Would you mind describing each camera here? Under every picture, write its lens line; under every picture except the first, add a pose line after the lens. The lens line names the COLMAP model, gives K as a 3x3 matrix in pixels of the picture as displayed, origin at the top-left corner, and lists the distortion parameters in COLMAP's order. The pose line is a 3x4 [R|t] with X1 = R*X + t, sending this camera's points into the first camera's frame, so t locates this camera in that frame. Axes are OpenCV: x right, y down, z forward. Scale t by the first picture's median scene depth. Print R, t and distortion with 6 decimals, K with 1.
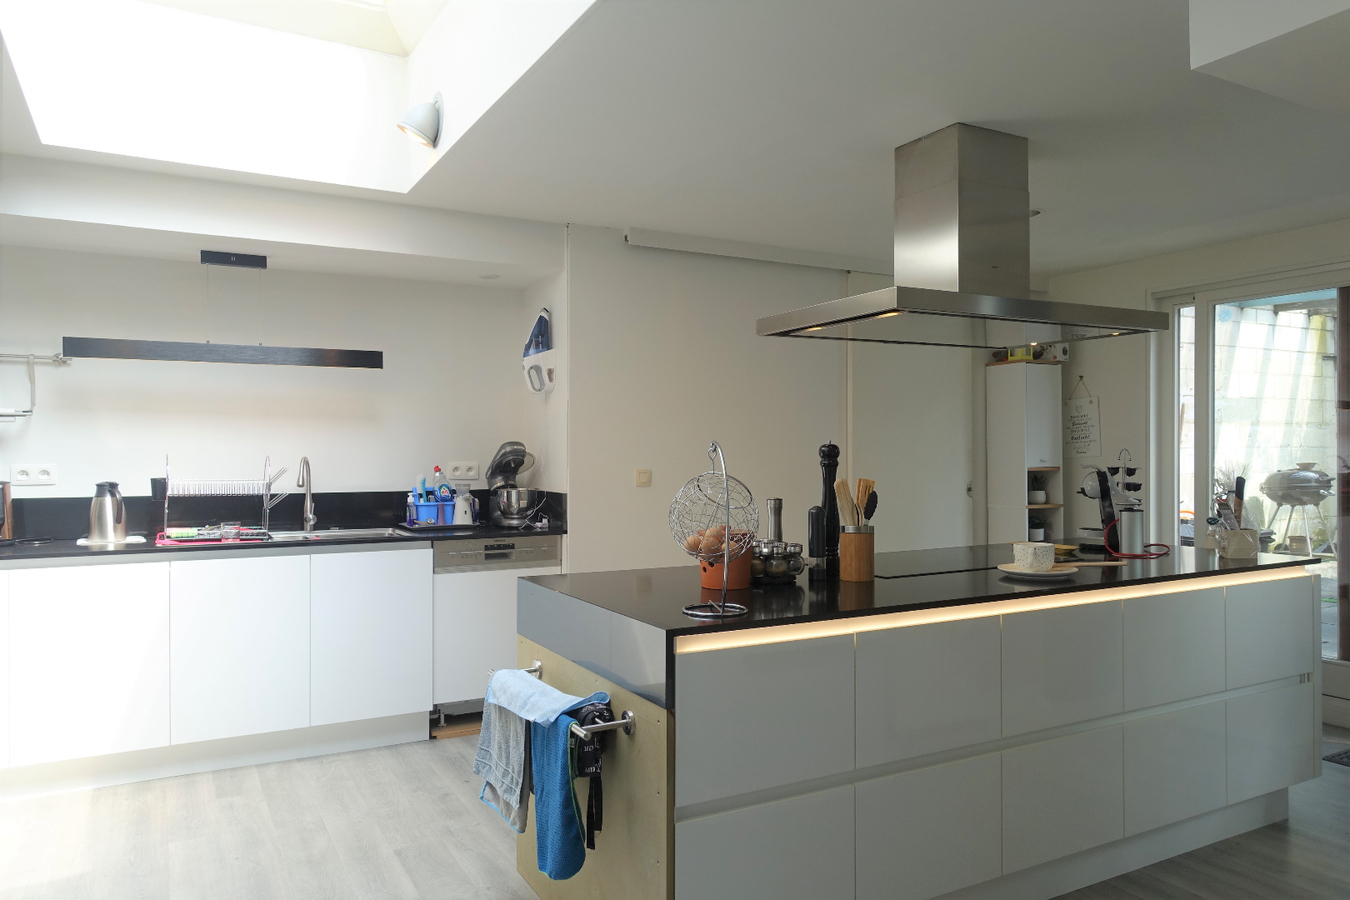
lens RADIAL K [[932.4, 0, 678.3], [0, 932.4, 453.1], [0, 0, 1]] dist [0.001343, -0.001084]
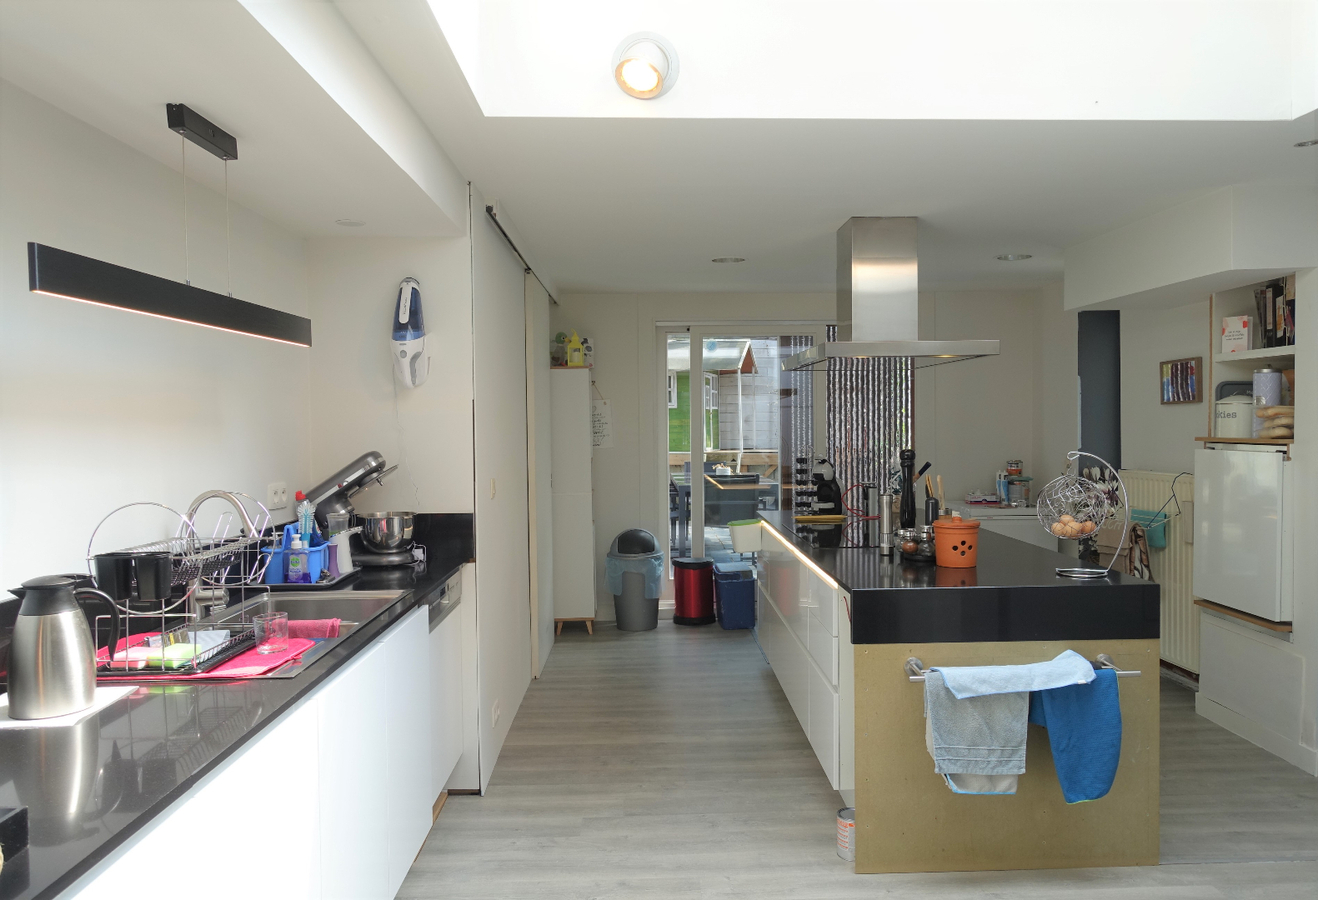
lens RADIAL K [[971.6, 0, 659.0], [0, 971.6, 450.0], [0, 0, 1]] dist [-0.003575, -0.000987]
pose [[0.457383, -0.025446, 0.888905, -0.775868], [0.013153, 0.999675, 0.021849, -0.027741], [-0.889172, 0.001698, 0.457569, 0.454968]]
